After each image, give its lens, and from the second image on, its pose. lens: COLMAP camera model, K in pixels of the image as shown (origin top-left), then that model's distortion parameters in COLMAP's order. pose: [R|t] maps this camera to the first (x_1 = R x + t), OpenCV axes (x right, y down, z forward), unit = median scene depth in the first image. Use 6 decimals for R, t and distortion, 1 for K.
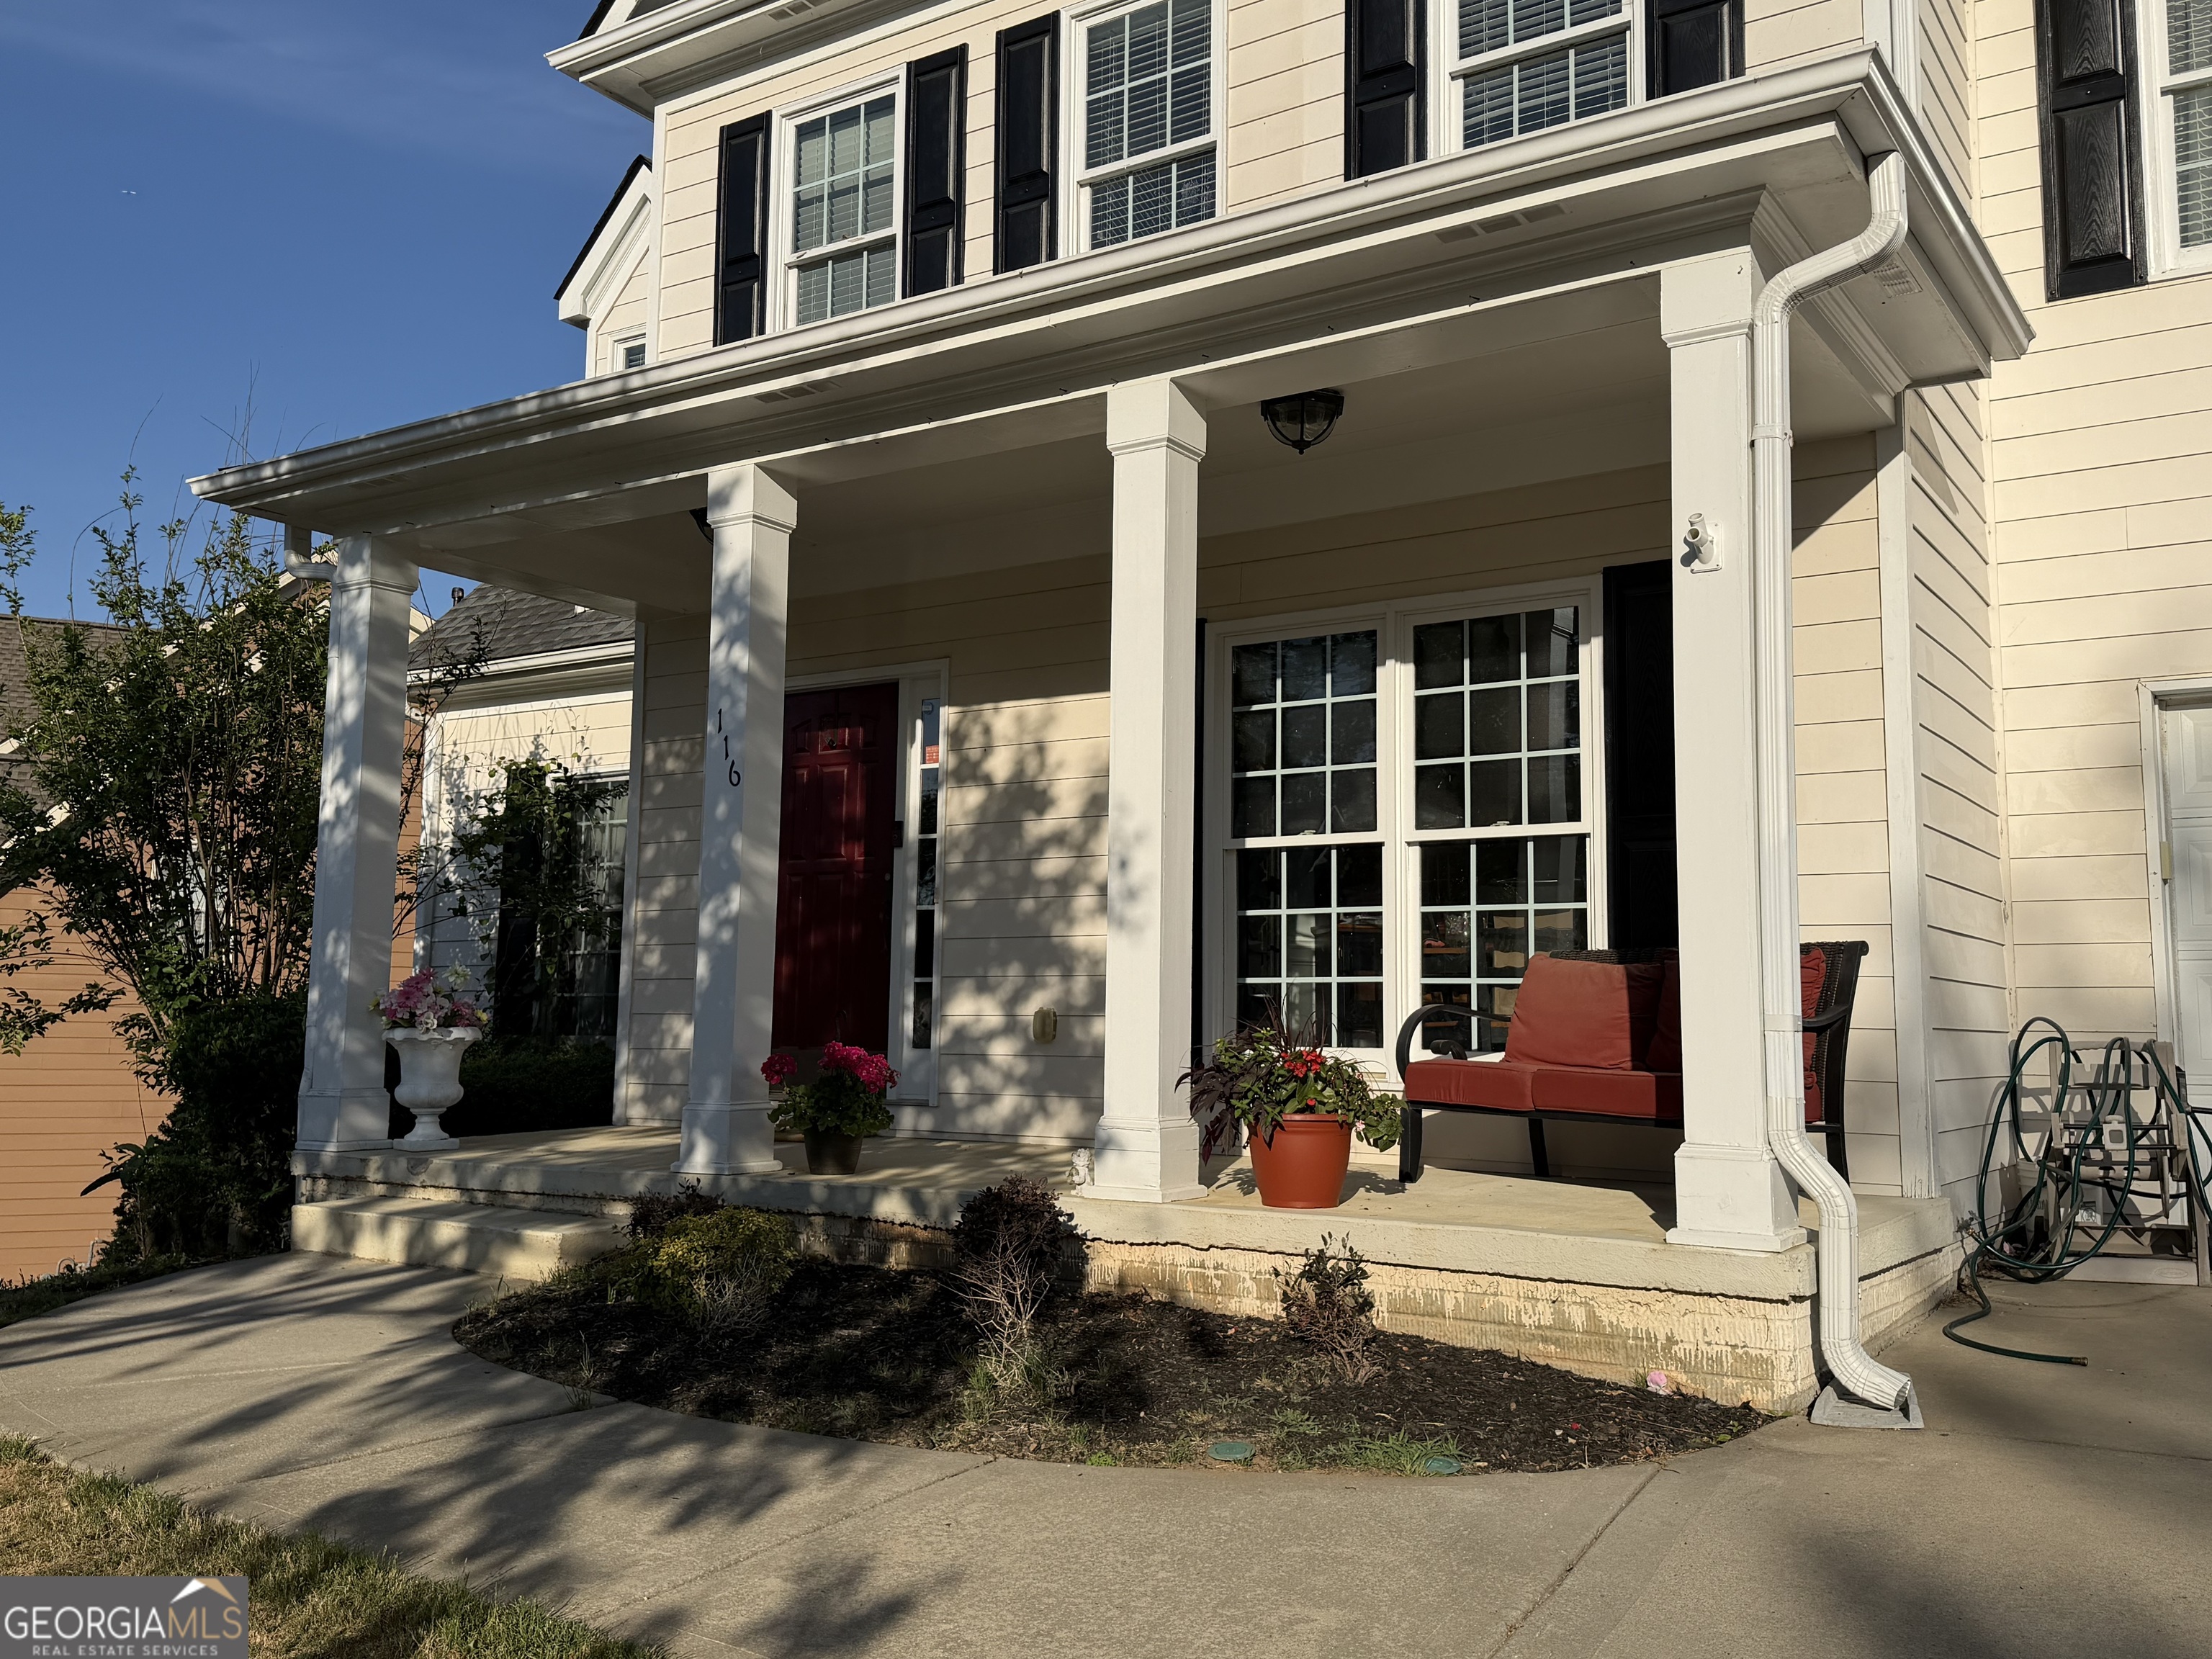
lens RADIAL K [[1923.2, 0, 1107.4], [0, 1923.2, 785.4], [0, 0, 1]] dist [0.140026, -0.193699]
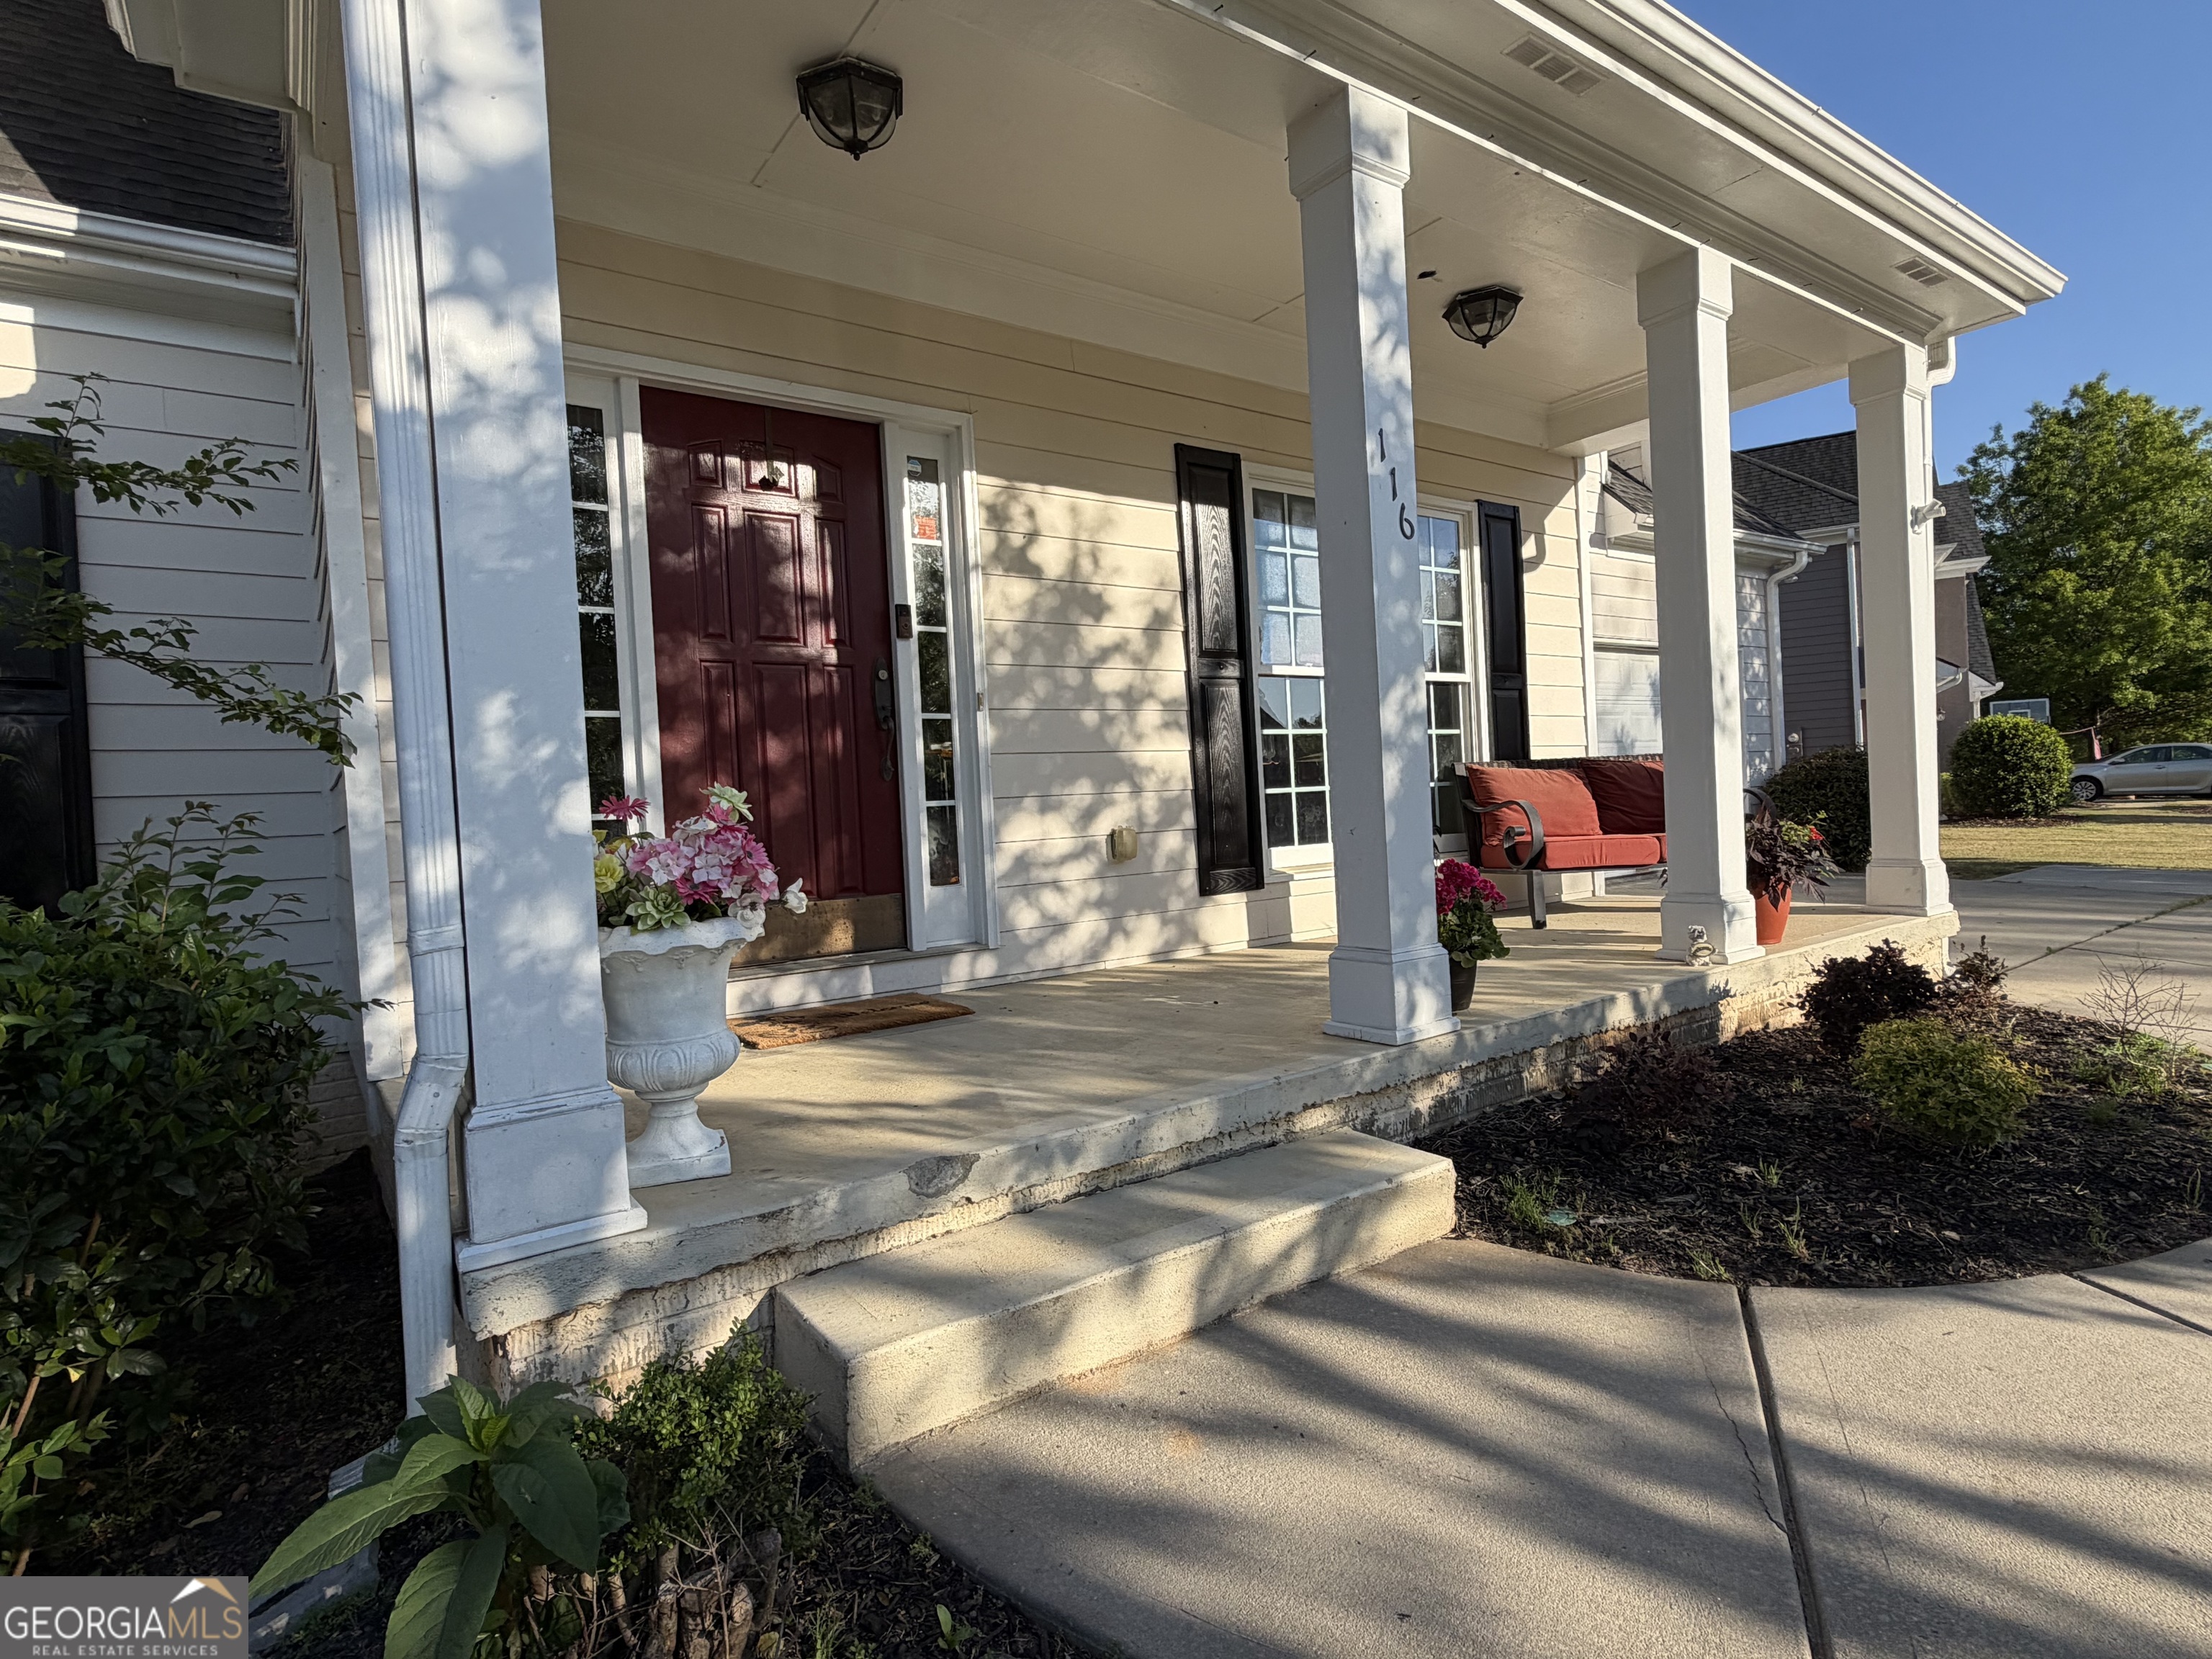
lens RADIAL K [[1170.2, 0, 1106.0], [0, 1170.2, 829.5], [0, 0, 1]] dist [-0.001654, -0.000417]
pose [[0.344946, -0.044745, 0.937555, -0.635678], [-0.061532, 0.995636, 0.070156, 0.084824], [-0.936603, -0.081889, 0.340688, 0.891644]]
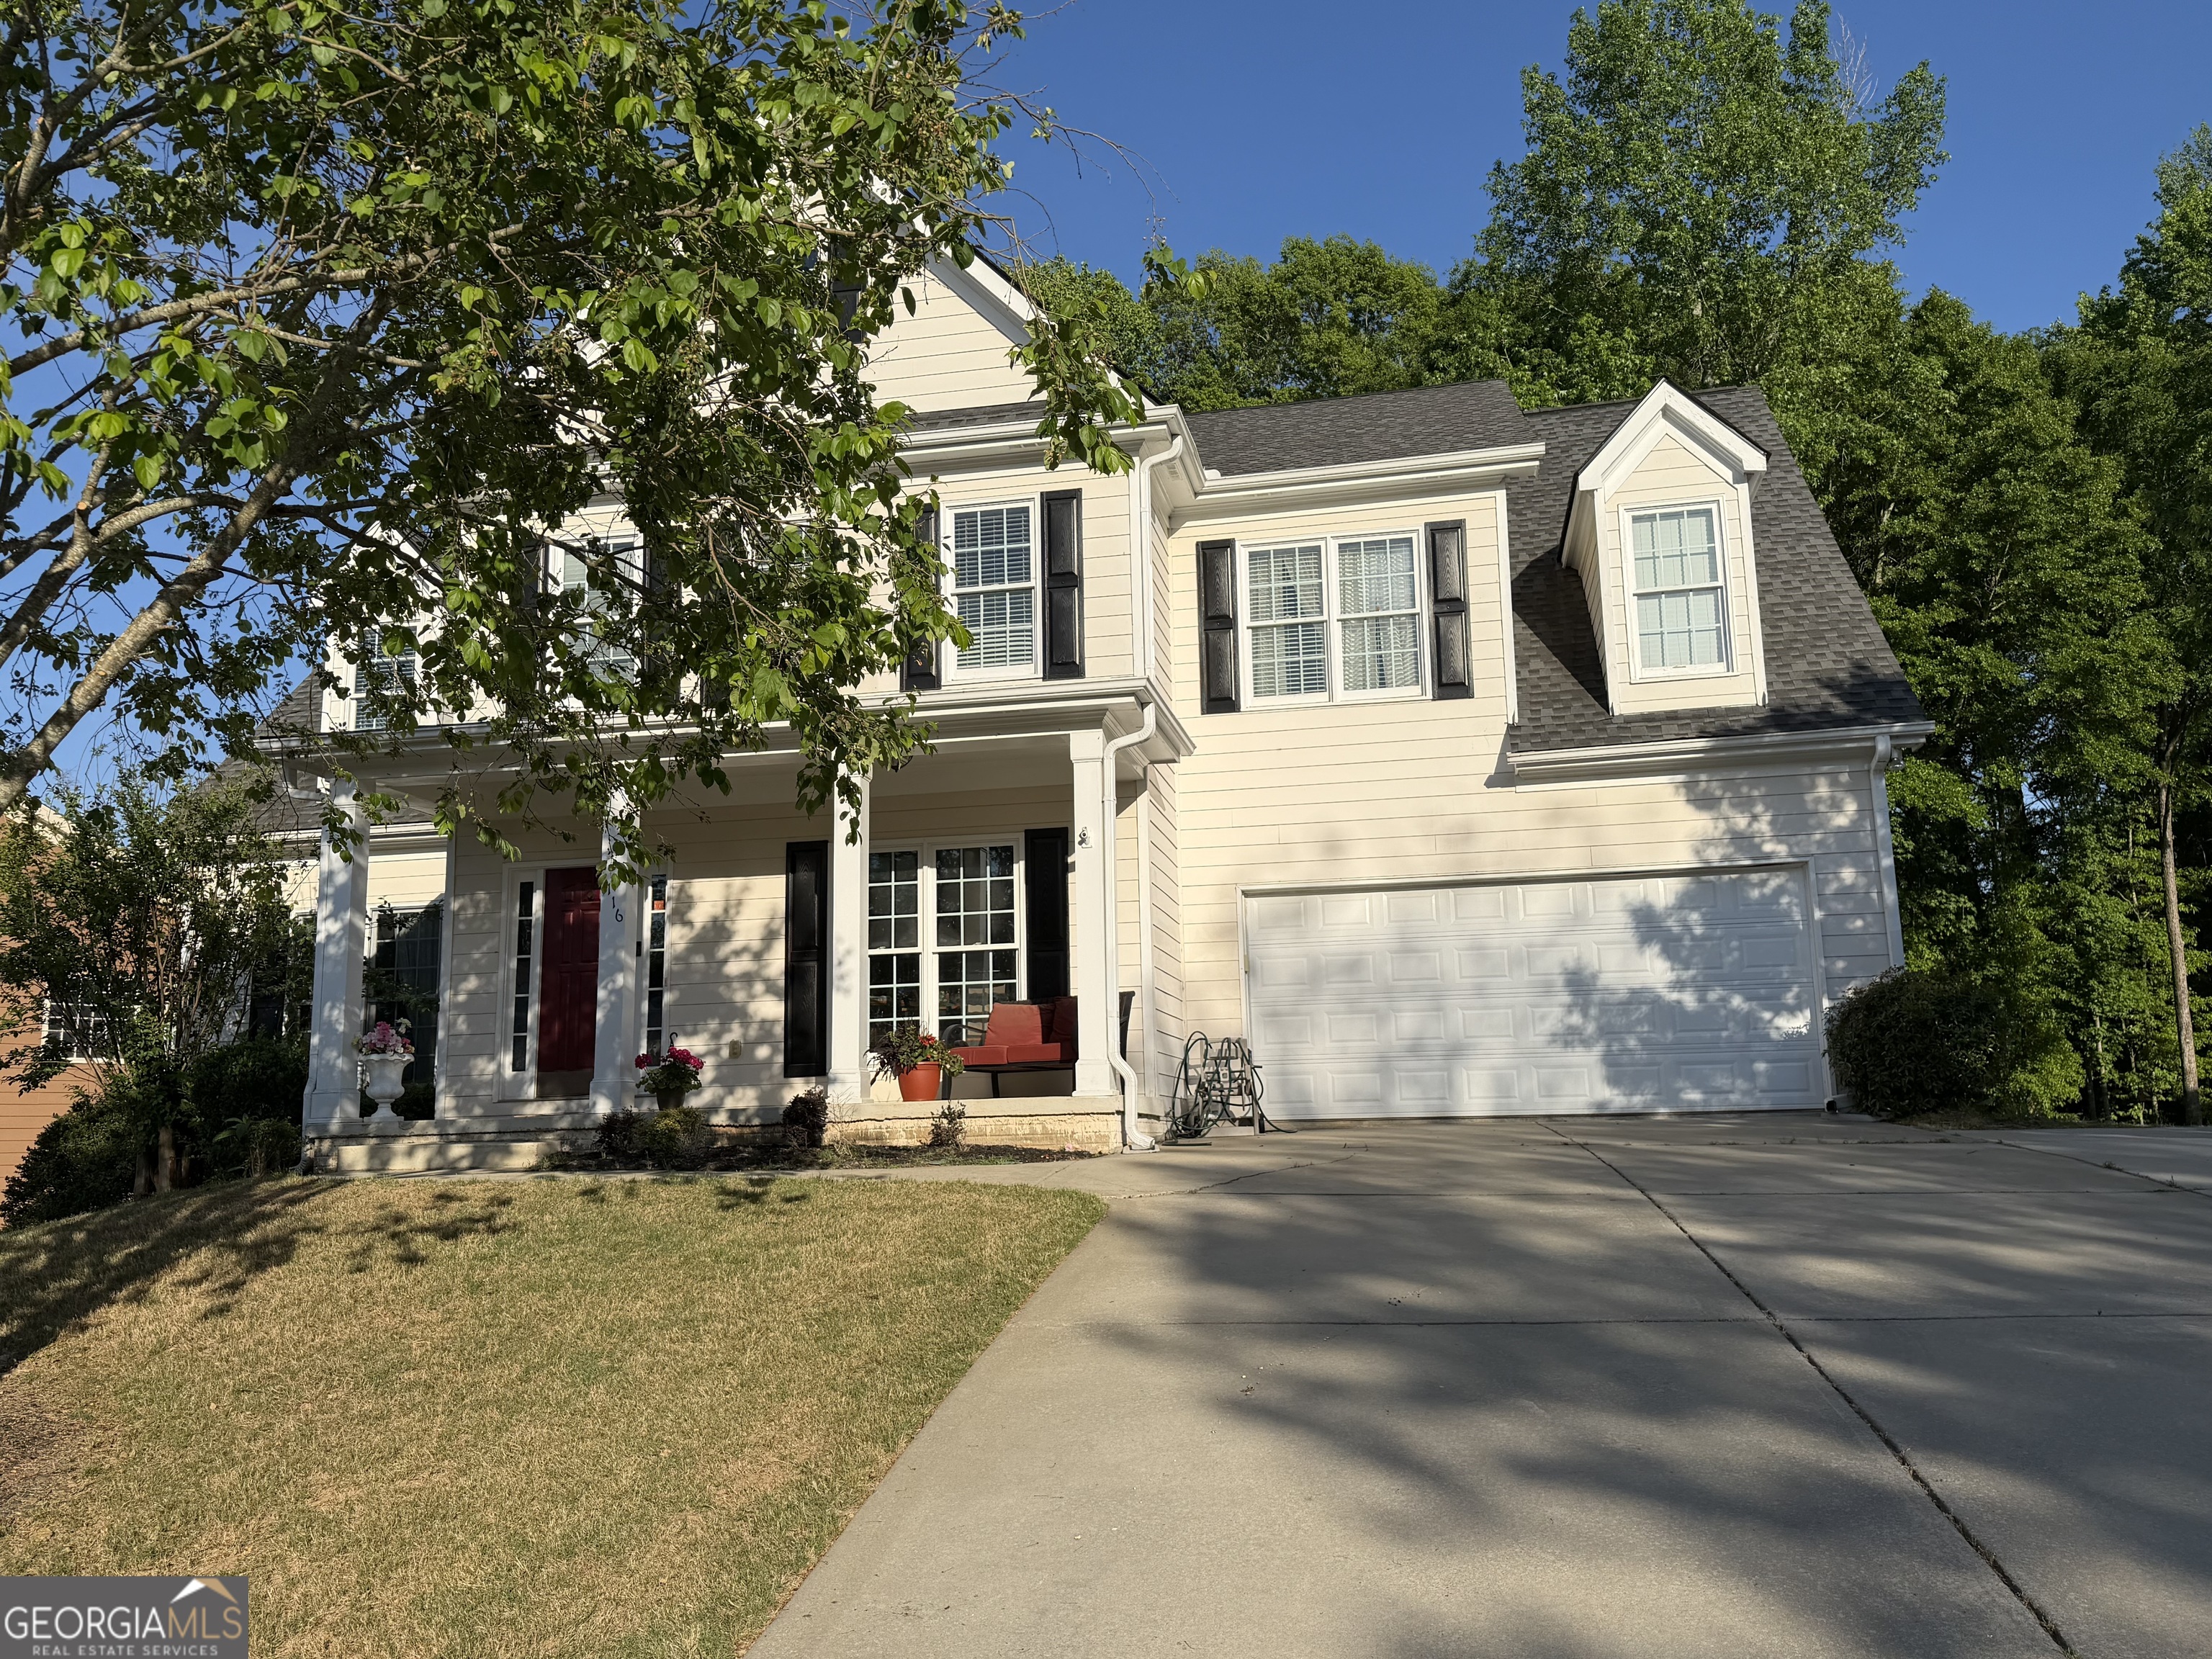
lens RADIAL K [[1717.5, 0, 1037.9], [0, 1717.5, 839.7], [0, 0, 1]] dist [0.215945, -0.428247]
pose [[0.938929, 0.030053, 0.342795, -0.382068], [-0.012905, 0.998553, -0.052198, 0.002774], [-0.343868, 0.044586, 0.937959, -0.804579]]
